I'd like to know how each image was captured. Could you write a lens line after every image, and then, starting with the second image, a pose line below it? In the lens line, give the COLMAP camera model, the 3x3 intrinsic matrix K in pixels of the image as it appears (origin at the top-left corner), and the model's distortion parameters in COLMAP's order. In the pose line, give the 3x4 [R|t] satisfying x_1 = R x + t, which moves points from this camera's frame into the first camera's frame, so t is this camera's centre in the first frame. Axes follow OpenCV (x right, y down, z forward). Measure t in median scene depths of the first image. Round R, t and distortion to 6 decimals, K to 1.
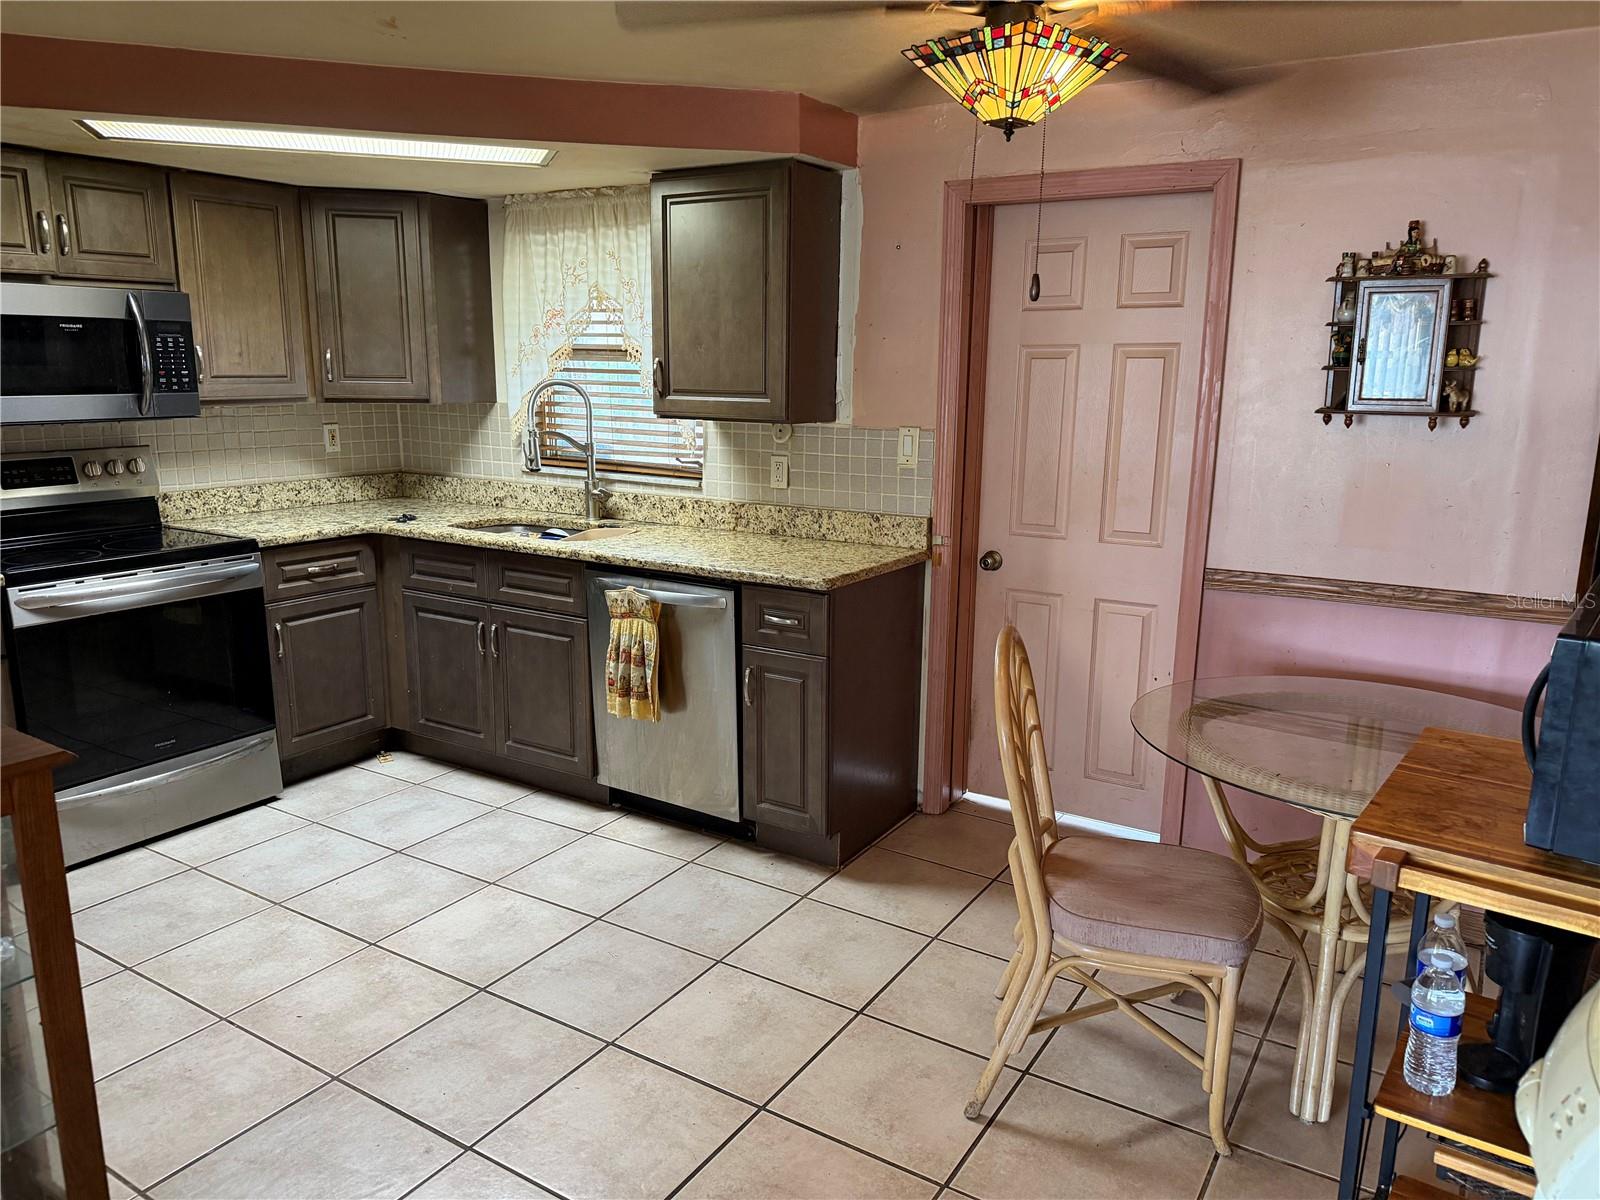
lens RADIAL K [[1132.9, 0, 804.9], [0, 1132.9, 615.4], [0, 0, 1]] dist [0.111505, -0.140431]
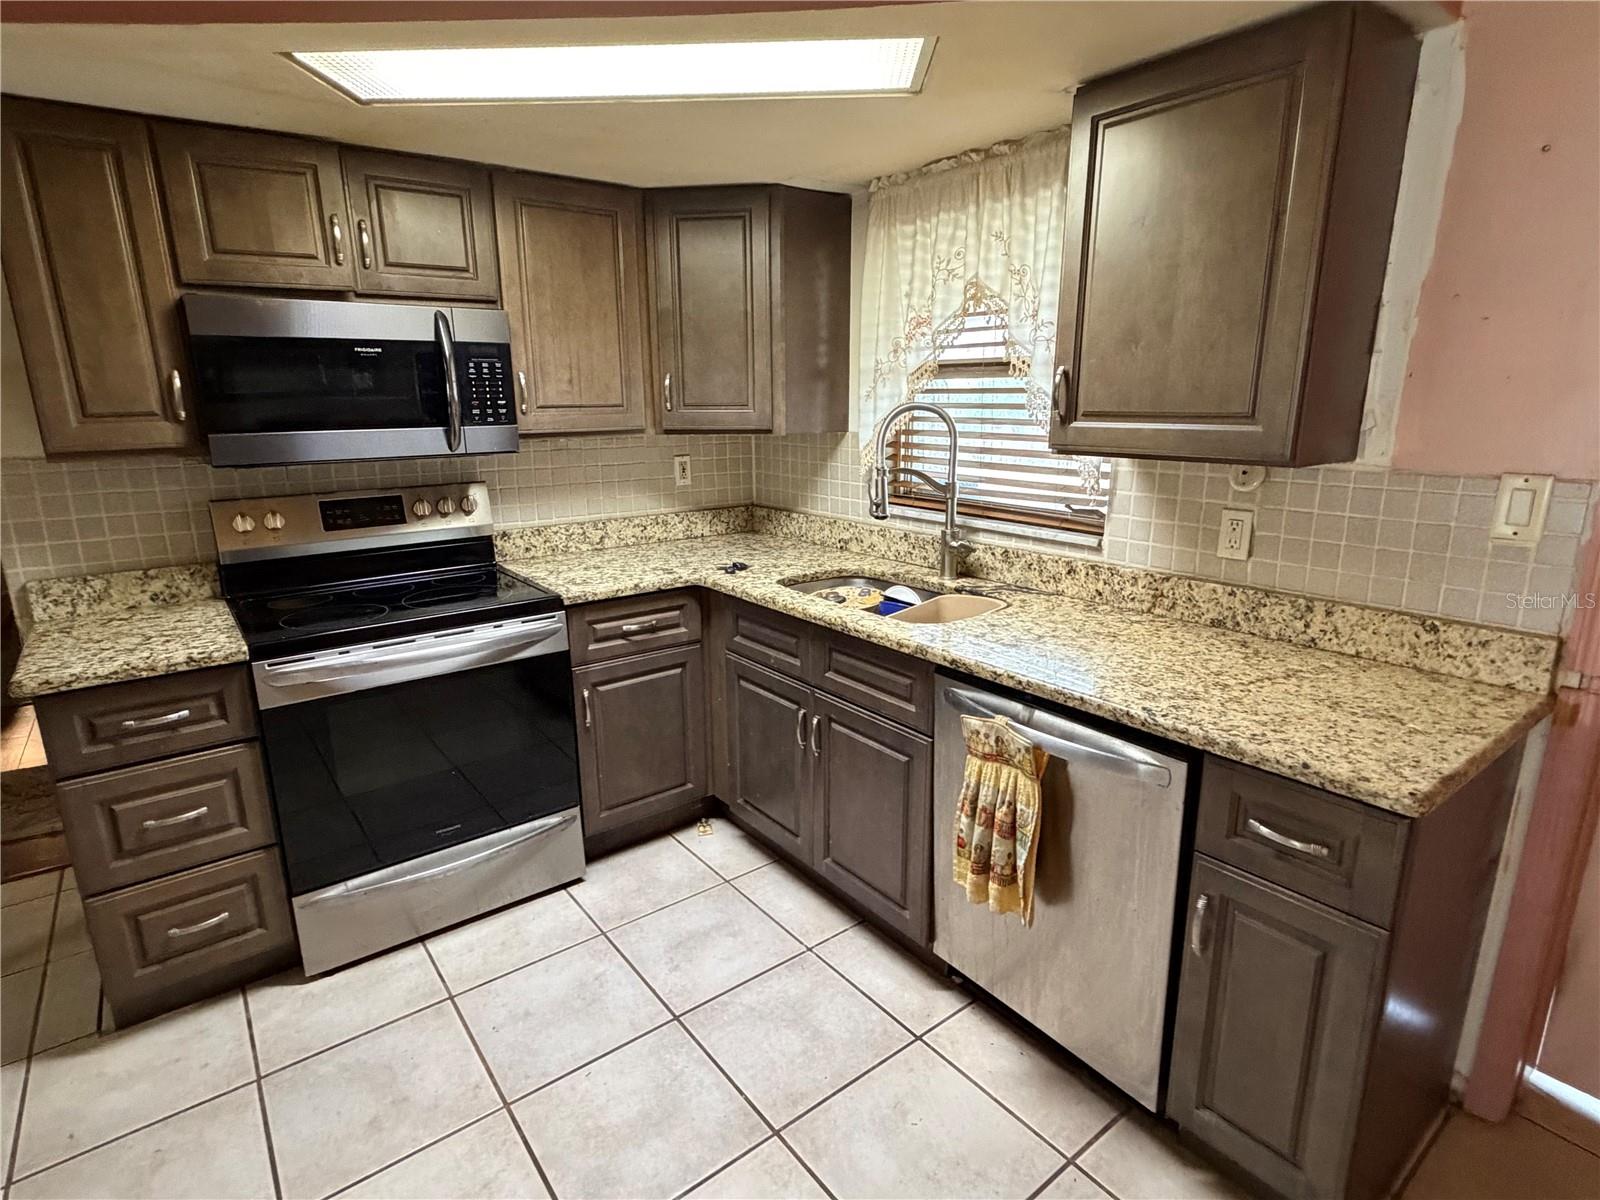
lens RADIAL K [[836.9, 0, 800.0], [0, 836.9, 600.0], [0, 0, 1]] dist [0.027786, -0.025455]
pose [[0.937458, 0.065815, -0.341819, -0.088966], [-0.058041, 0.997771, 0.032935, -0.088660], [0.343225, -0.011036, 0.939188, 0.446054]]
